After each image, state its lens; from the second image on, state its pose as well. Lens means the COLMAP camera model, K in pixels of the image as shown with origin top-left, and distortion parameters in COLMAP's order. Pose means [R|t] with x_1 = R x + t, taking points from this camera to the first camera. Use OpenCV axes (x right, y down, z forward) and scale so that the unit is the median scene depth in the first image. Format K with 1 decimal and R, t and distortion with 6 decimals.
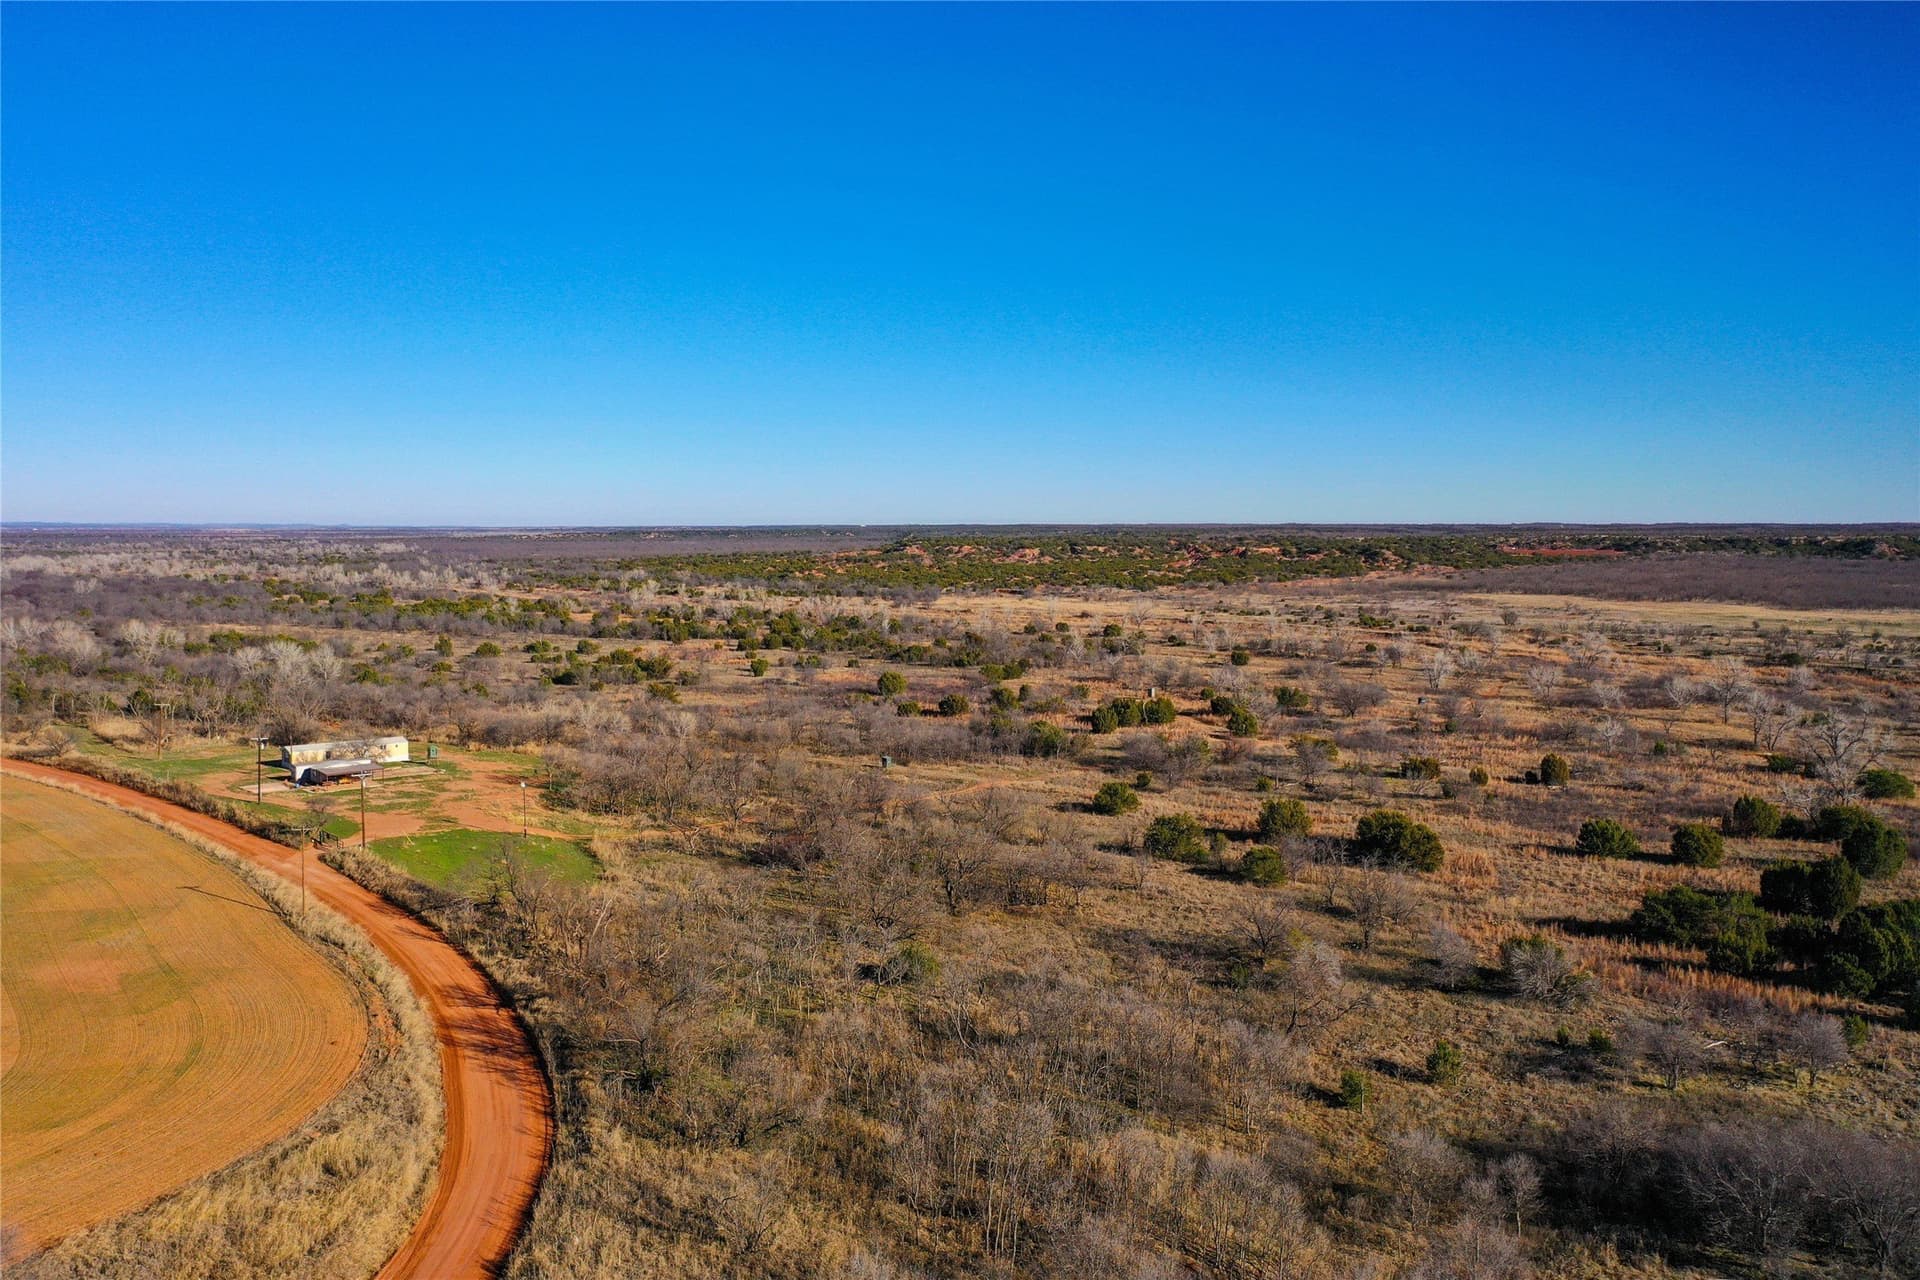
lens RADIAL K [[1499.4, 0, 959.1], [0, 1499.4, 640.4], [0, 0, 1]] dist [-0.011959, 0.013405]
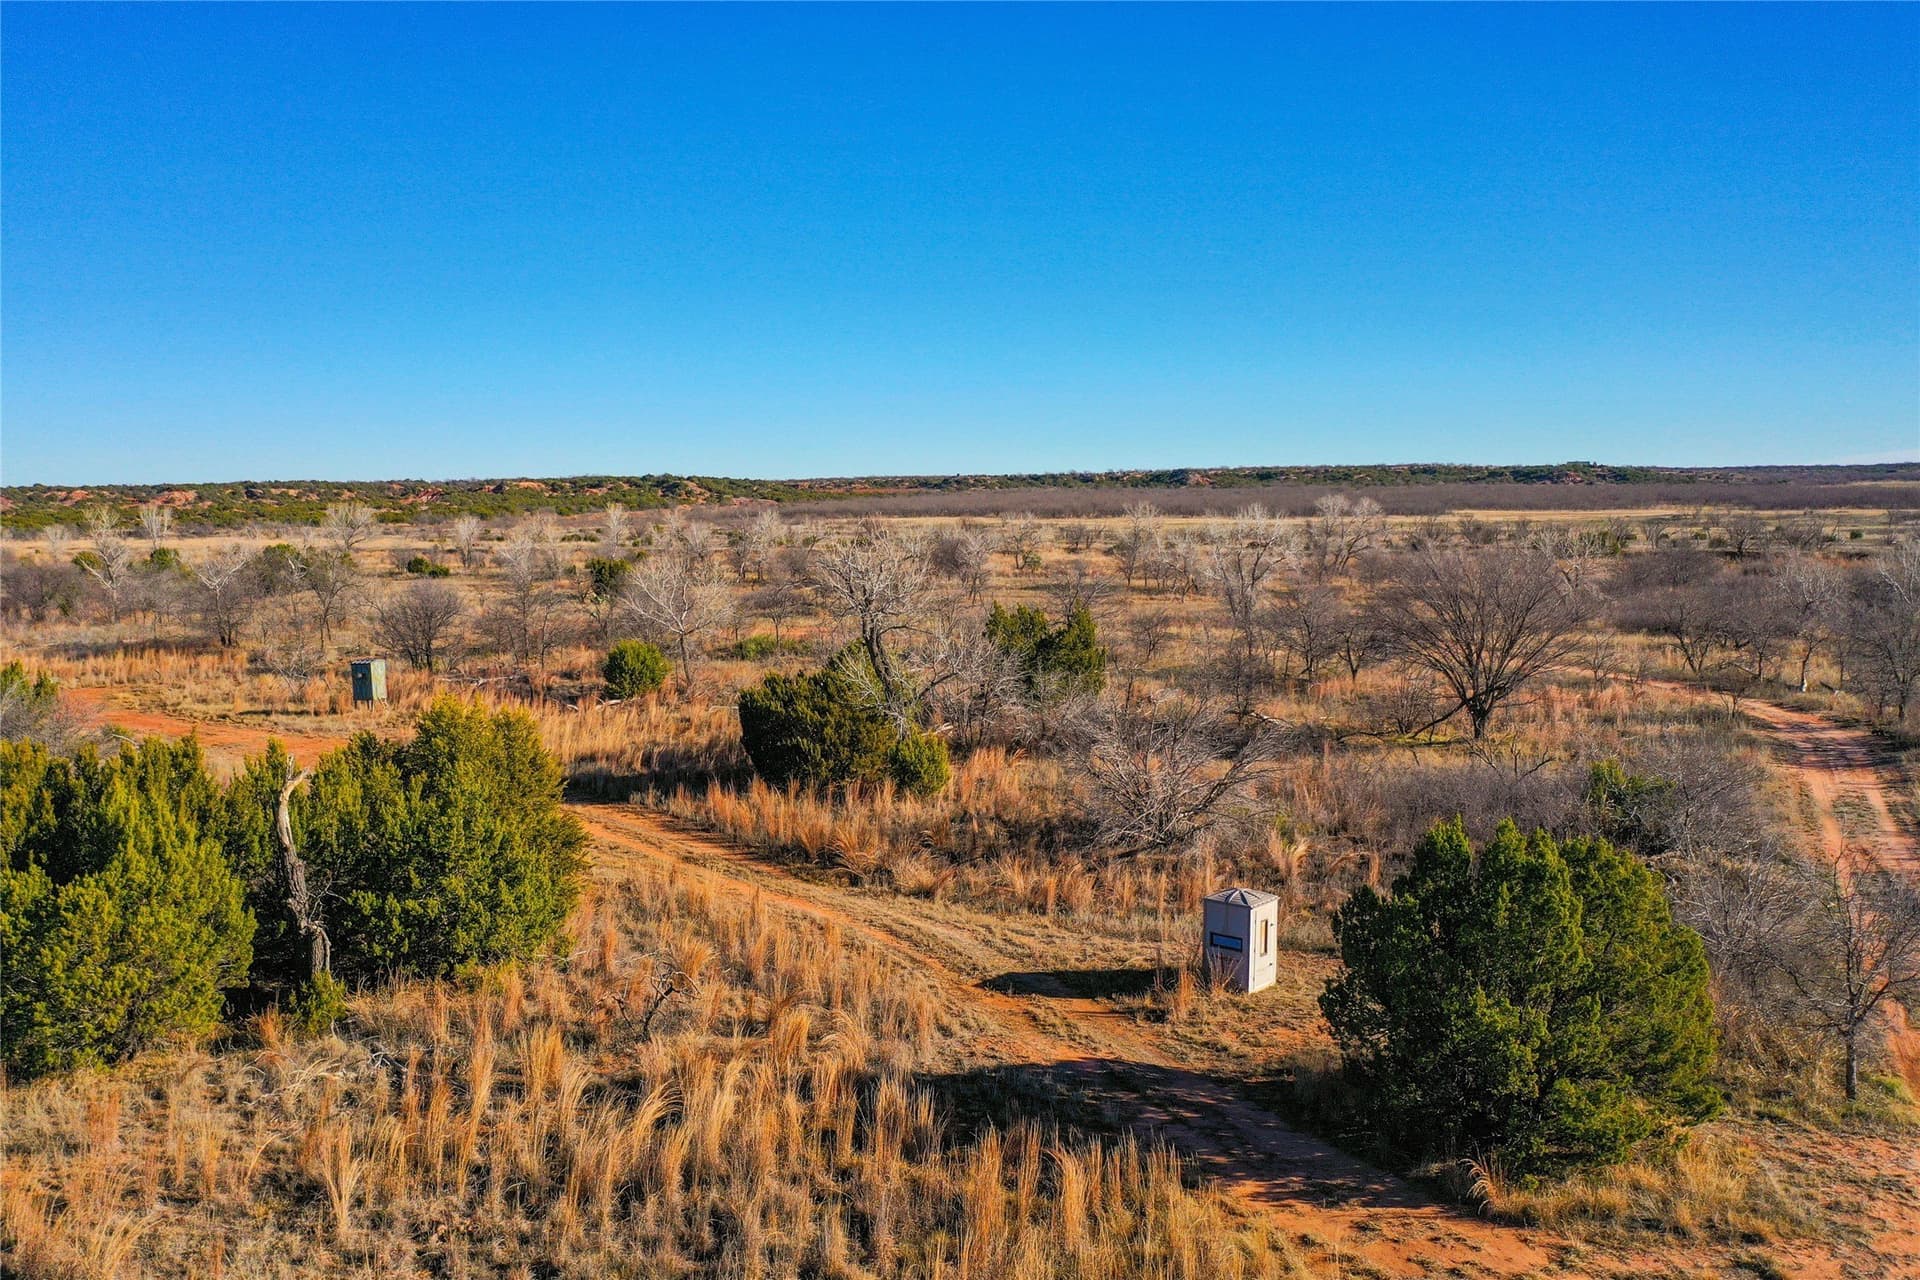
lens RADIAL K [[1499.4, 0, 956.0], [0, 1499.4, 642.0], [0, 0, 1]] dist [-0.011959, 0.013405]
pose [[0.877759, -0.061580, 0.475128, 0.092473], [0.054894, 0.998101, 0.027950, 0.025363], [-0.475947, 0.001548, 0.879472, 0.711493]]
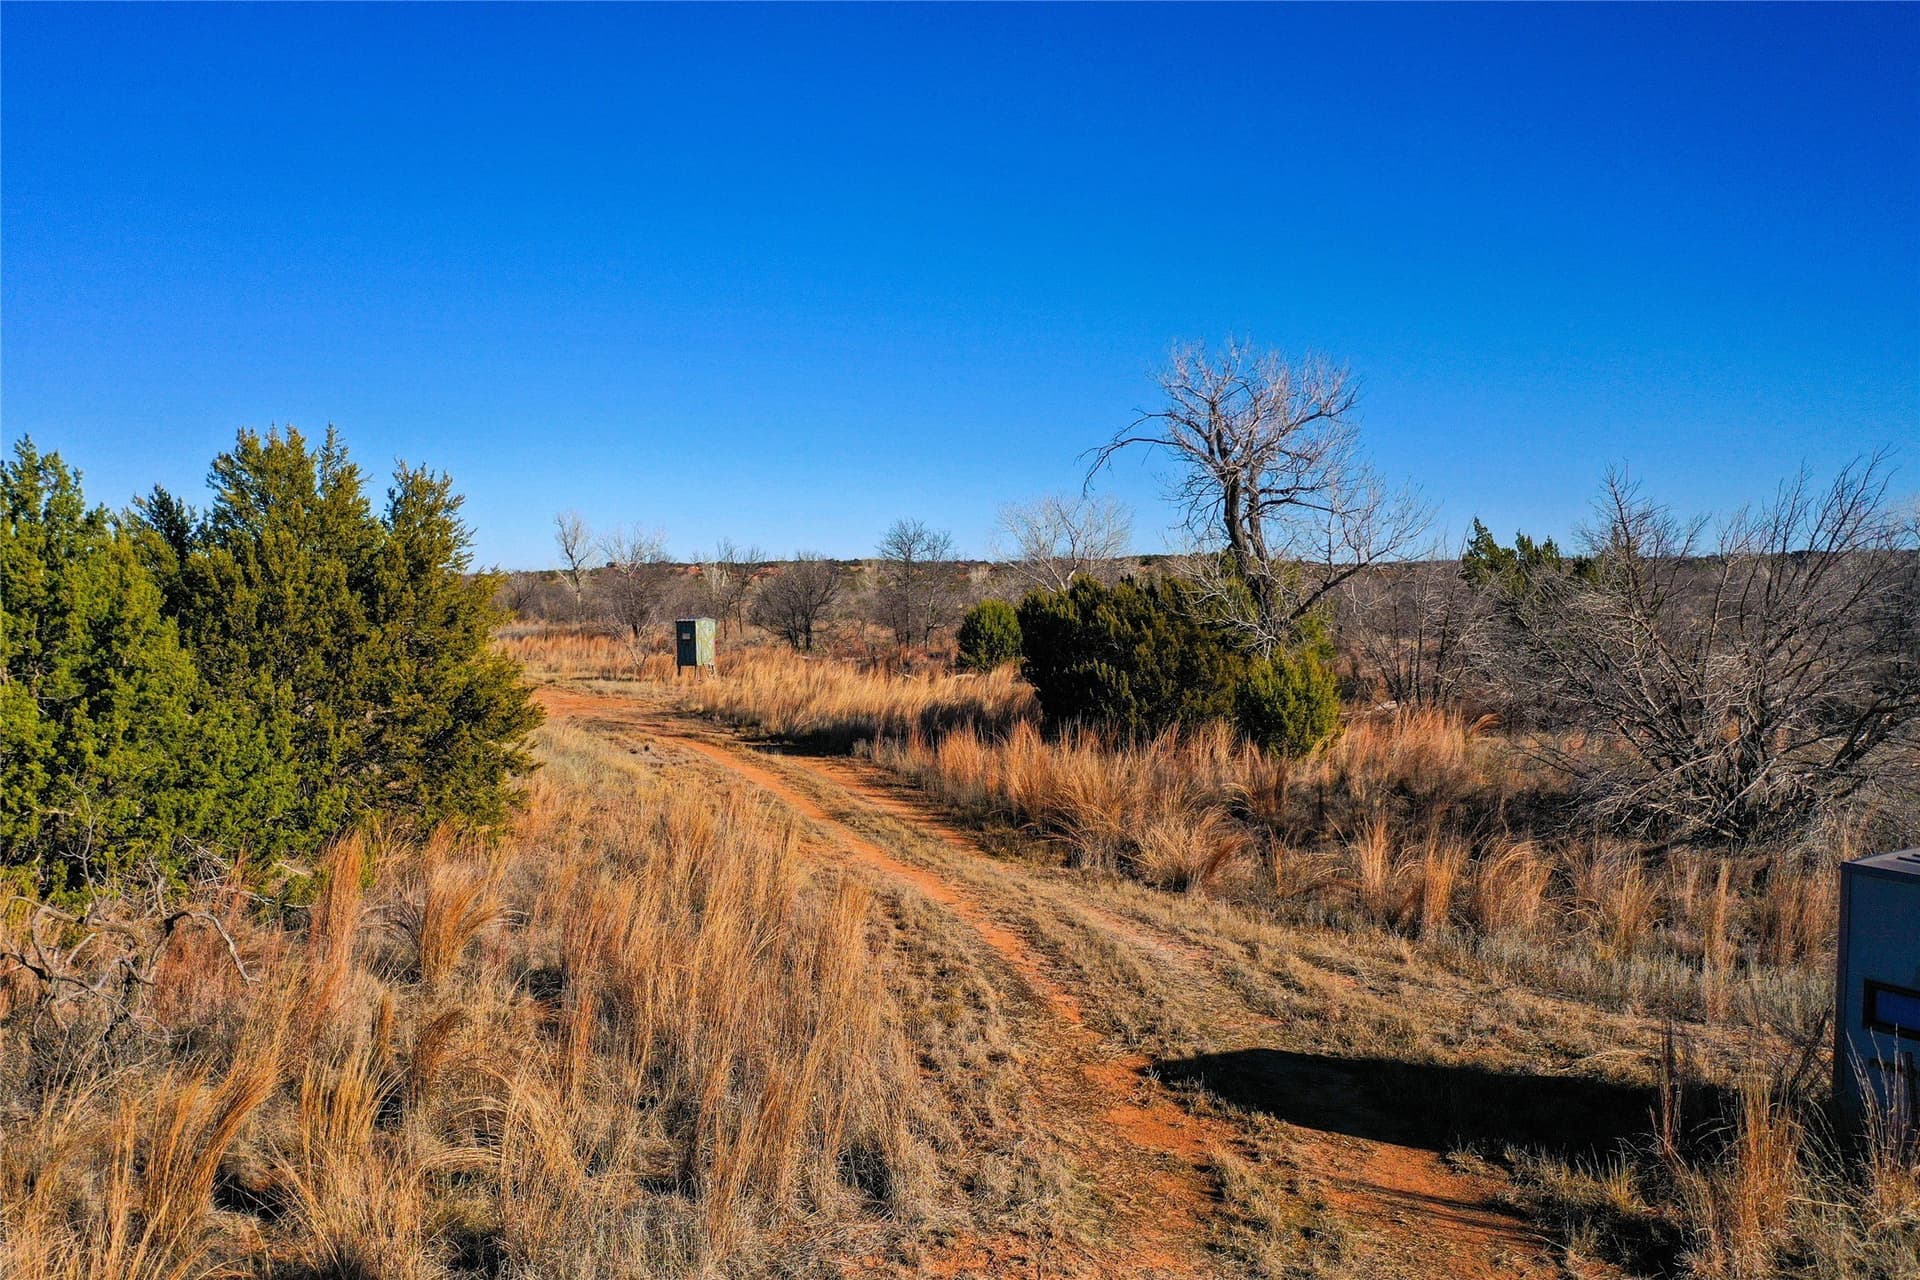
lens RADIAL K [[1499.4, 0, 966.8], [0, 1499.4, 640.2], [0, 0, 1]] dist [-0.011959, 0.013405]
pose [[0.990421, -0.012456, 0.137516, 0.124125], [0.019008, 0.998740, -0.046434, 0.039225], [-0.136764, 0.048603, 0.989411, 0.753569]]
